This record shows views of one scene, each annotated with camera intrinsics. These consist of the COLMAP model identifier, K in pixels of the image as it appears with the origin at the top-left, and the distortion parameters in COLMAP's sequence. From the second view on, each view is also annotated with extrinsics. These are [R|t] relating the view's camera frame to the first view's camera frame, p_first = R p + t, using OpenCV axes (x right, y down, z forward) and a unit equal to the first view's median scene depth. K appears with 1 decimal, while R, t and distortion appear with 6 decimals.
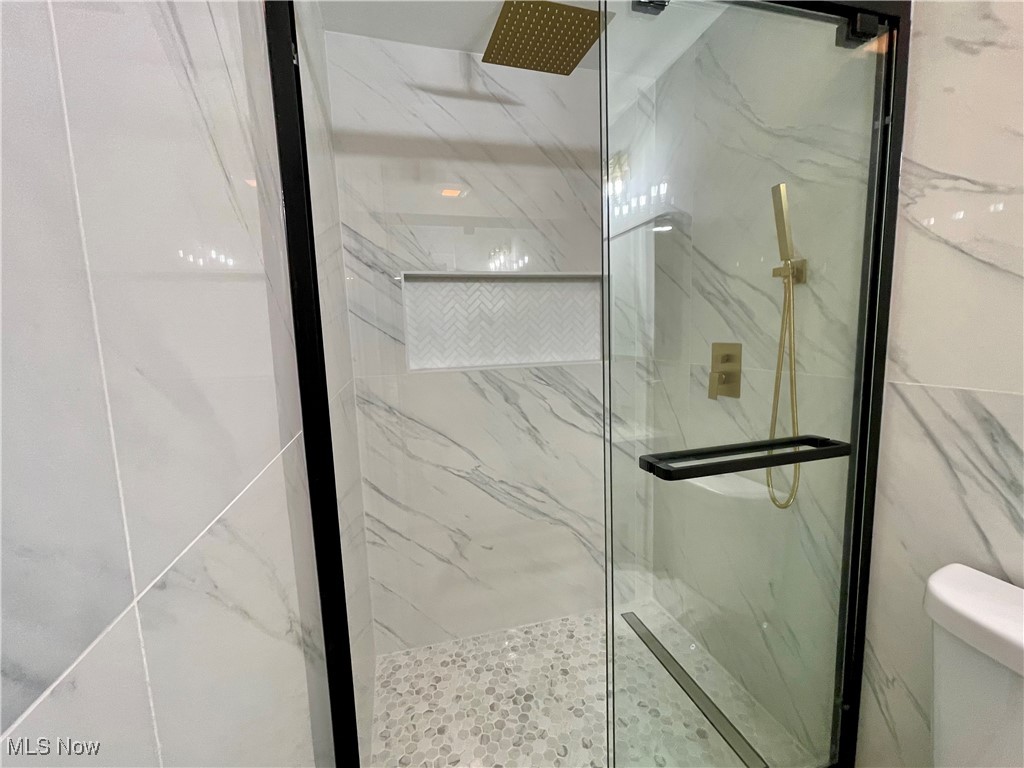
lens RADIAL K [[424.9, 0, 507.9], [0, 424.9, 387.4], [0, 0, 1]] dist [-0.001490, 0.000028]
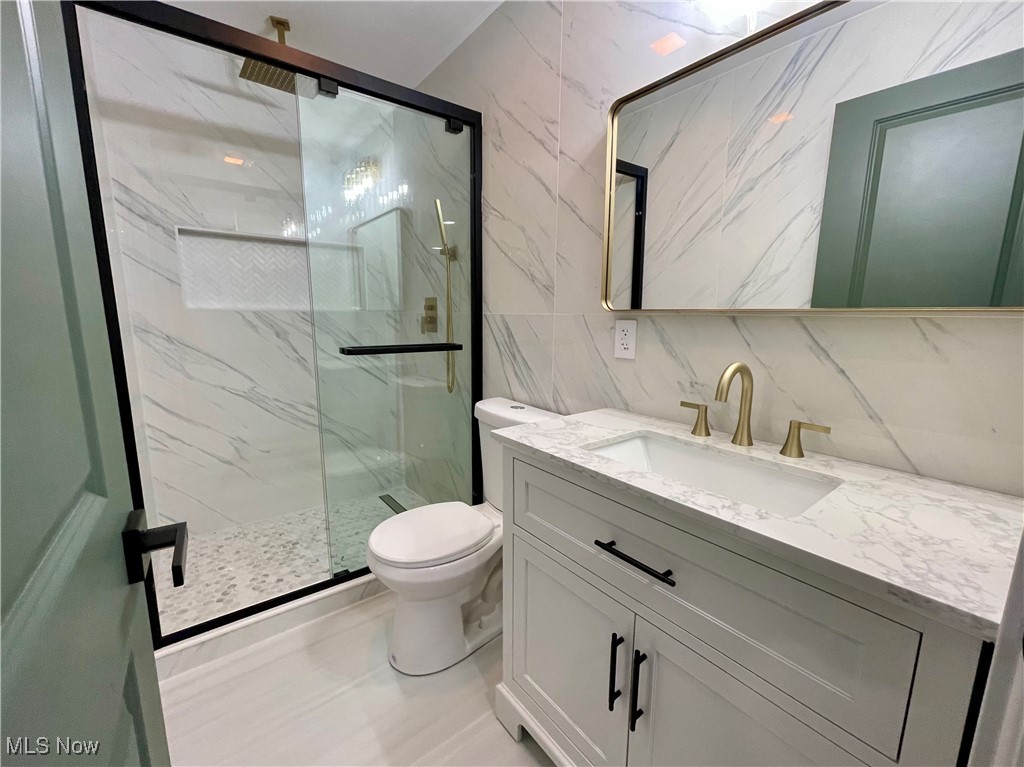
lens RADIAL K [[424.9, 0, 507.9], [0, 424.9, 386.9], [0, 0, 1]] dist [-0.001490, 0.000028]
pose [[0.926599, -0.020426, 0.375495, 0.166232], [0.006546, 0.999249, 0.038202, 0.148384], [-0.375993, -0.032940, 0.926037, -0.500936]]
